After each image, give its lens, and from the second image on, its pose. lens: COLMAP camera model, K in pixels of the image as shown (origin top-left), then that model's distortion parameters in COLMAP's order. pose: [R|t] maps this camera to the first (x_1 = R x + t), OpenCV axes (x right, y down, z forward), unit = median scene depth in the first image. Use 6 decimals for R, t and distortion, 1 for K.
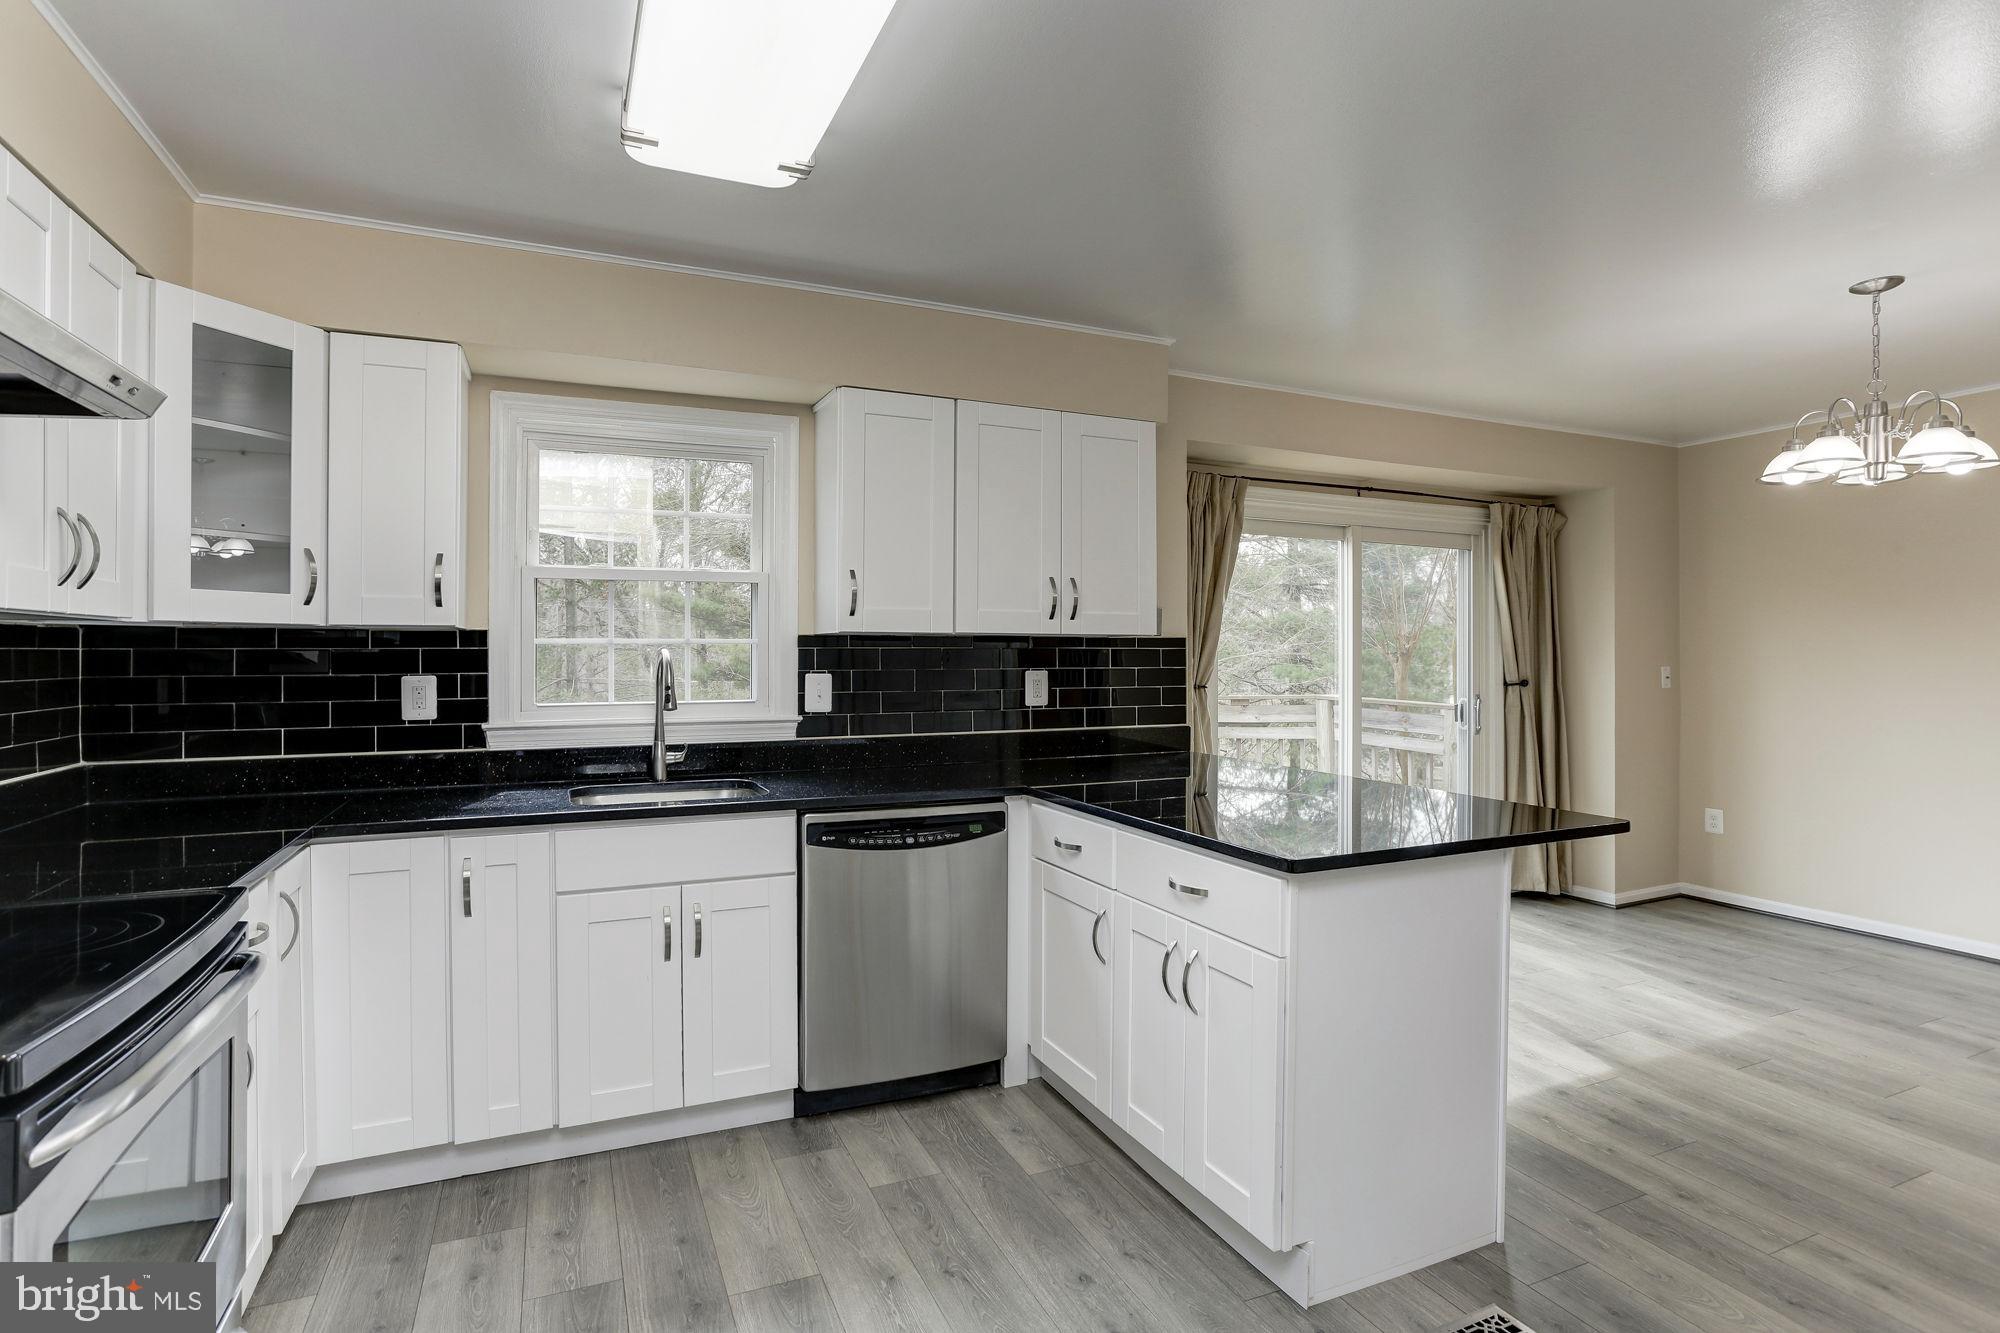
lens RADIAL K [[997.7, 0, 968.2], [0, 997.7, 652.8], [0, 0, 1]] dist [-0.046133, 0.017982]
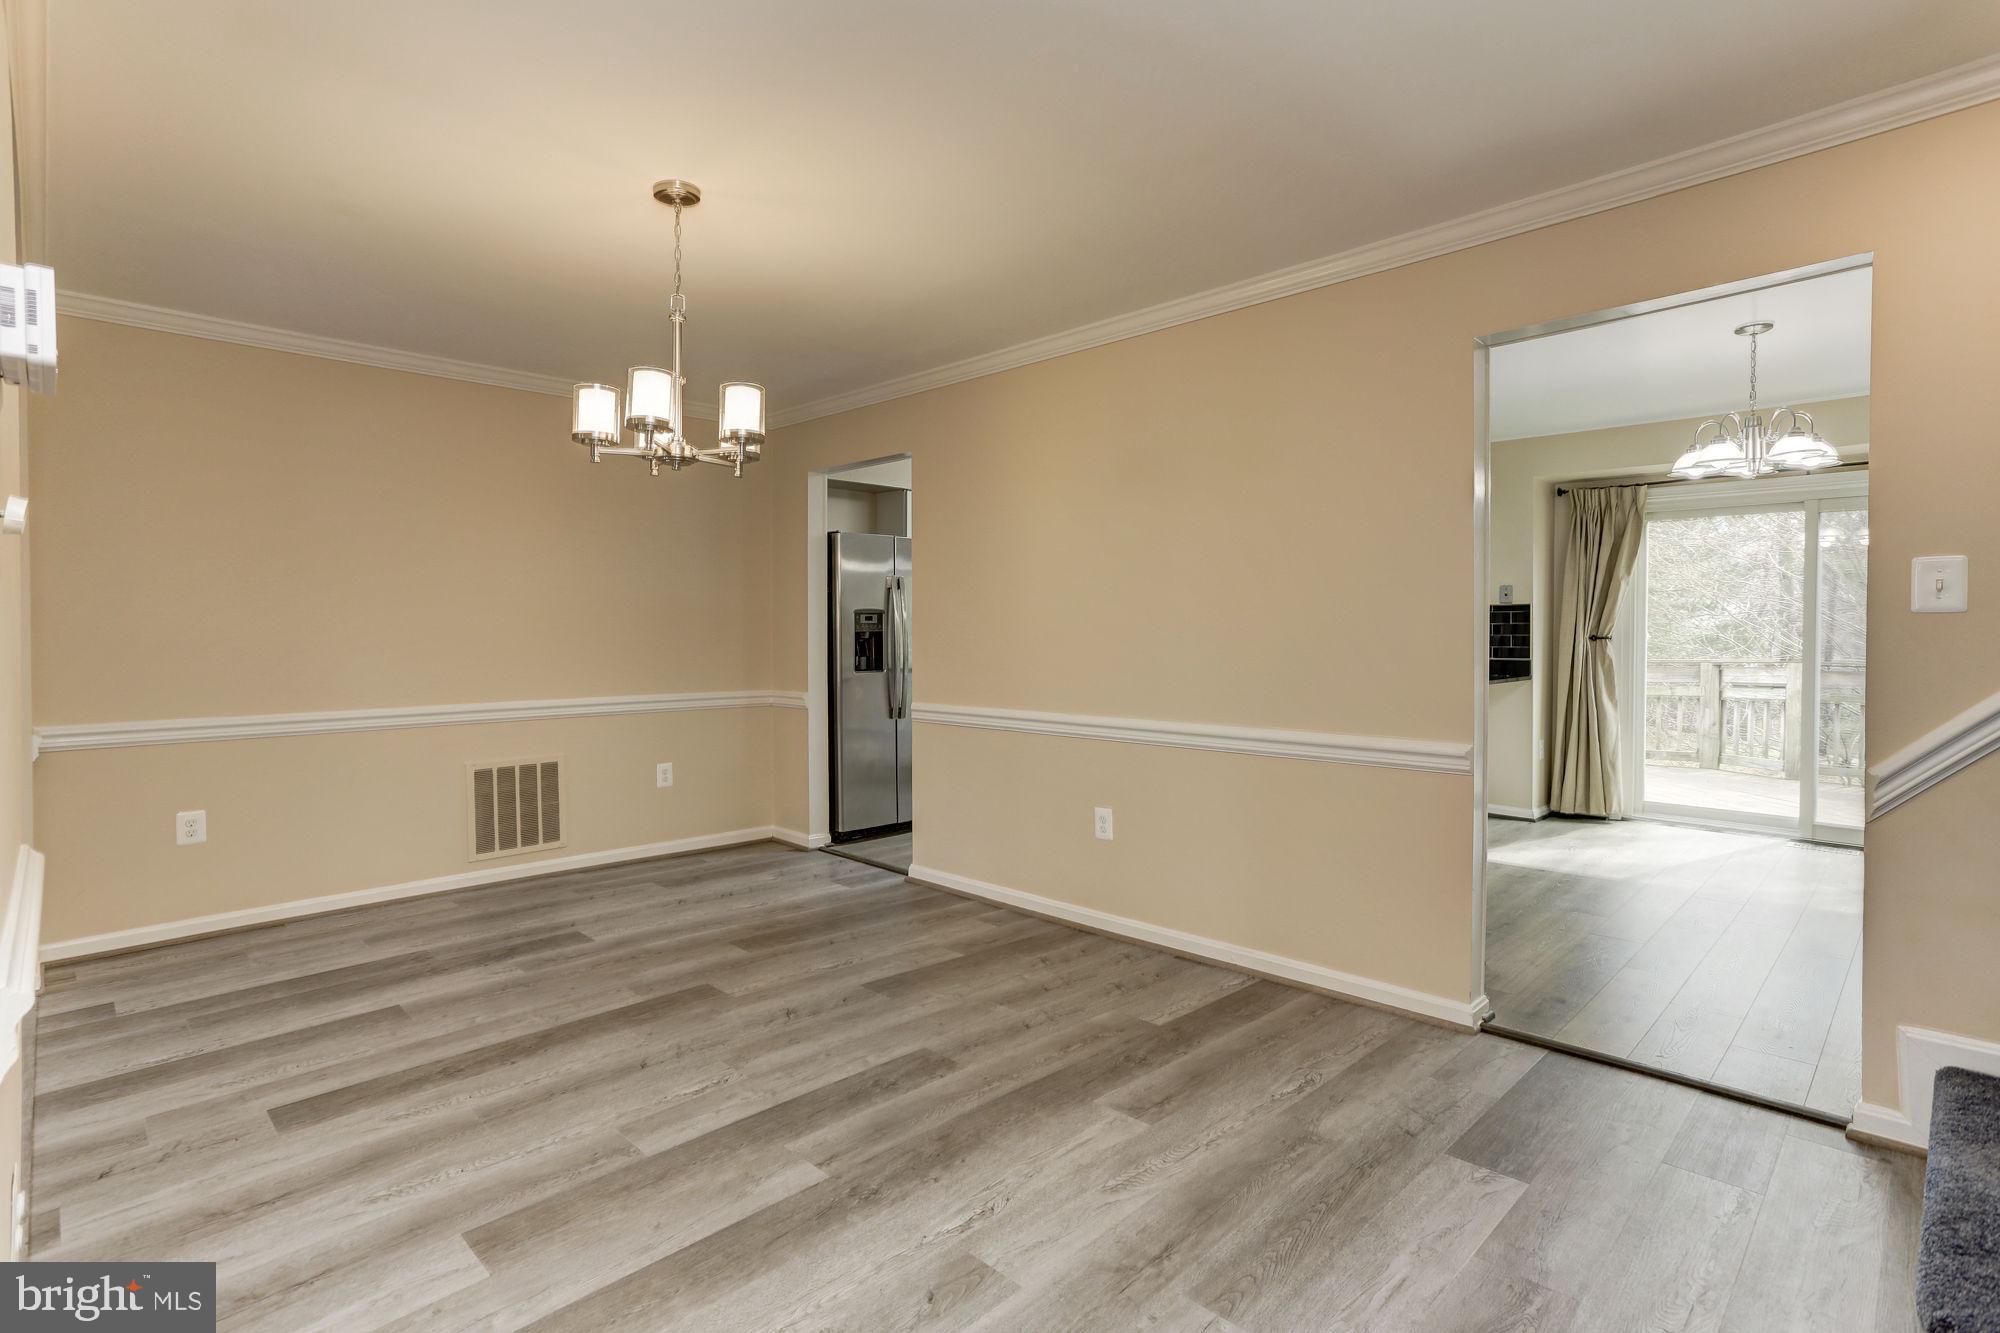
lens RADIAL K [[1002.6, 0, 986.4], [0, 1002.6, 630.8], [0, 0, 1]] dist [-0.021263, 0.005886]
pose [[0.331895, -0.004341, -0.943306, 1.891011], [0.008083, 0.999966, -0.001757, 0.030965], [0.943282, -0.007042, 0.331919, -0.454897]]
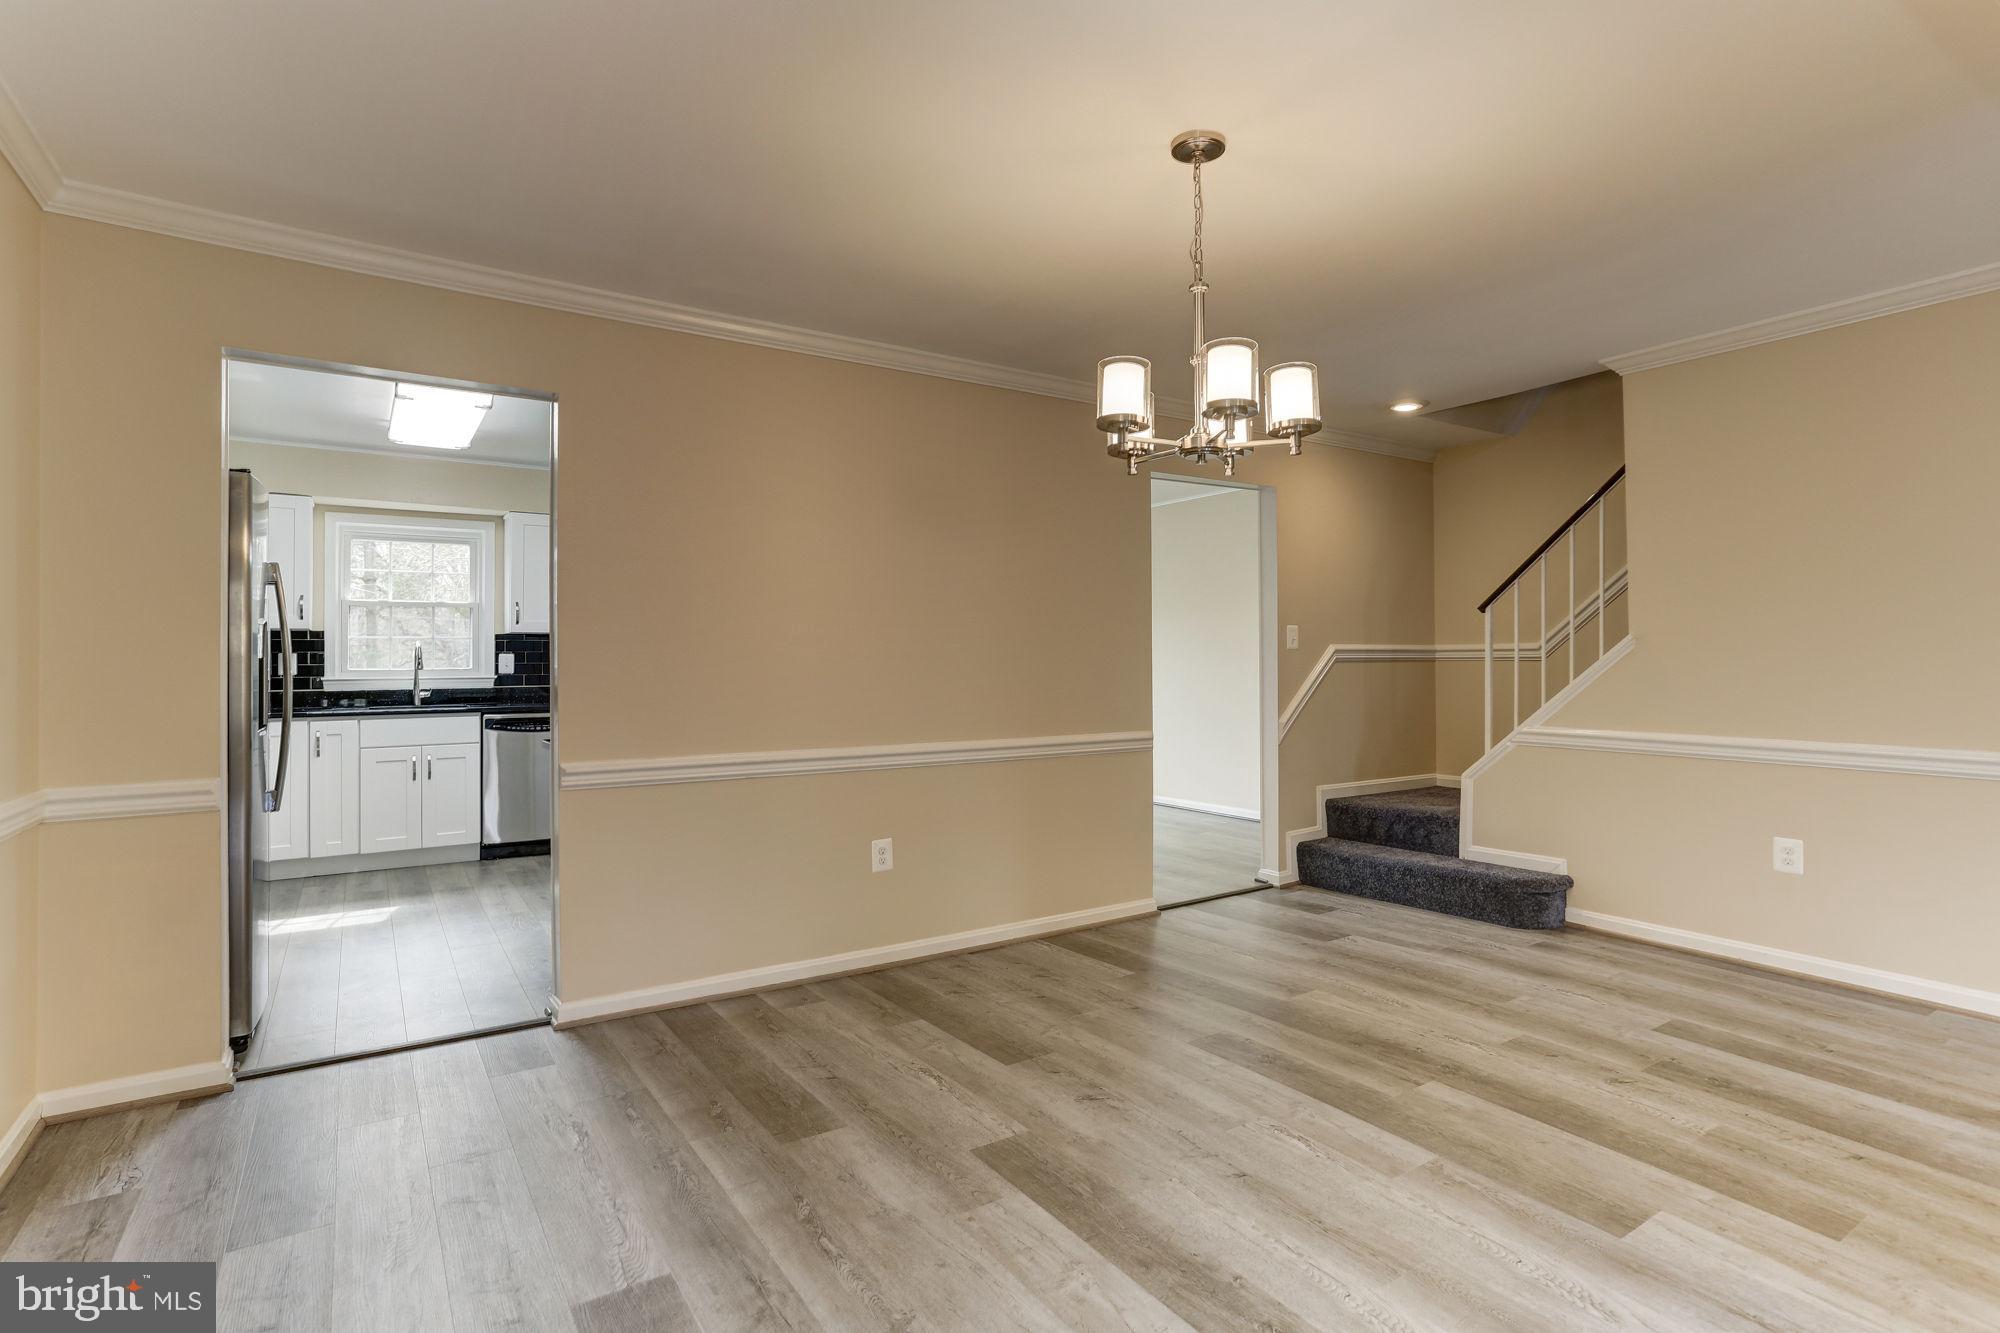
lens RADIAL K [[1002.6, 0, 996.0], [0, 1002.6, 656.0], [0, 0, 1]] dist [-0.021263, 0.005886]
pose [[0.984648, -0.001953, 0.174543, 0.502905], [0.002456, 0.999993, -0.002665, 0.036013], [-0.174537, 0.003053, 0.984646, -1.218413]]
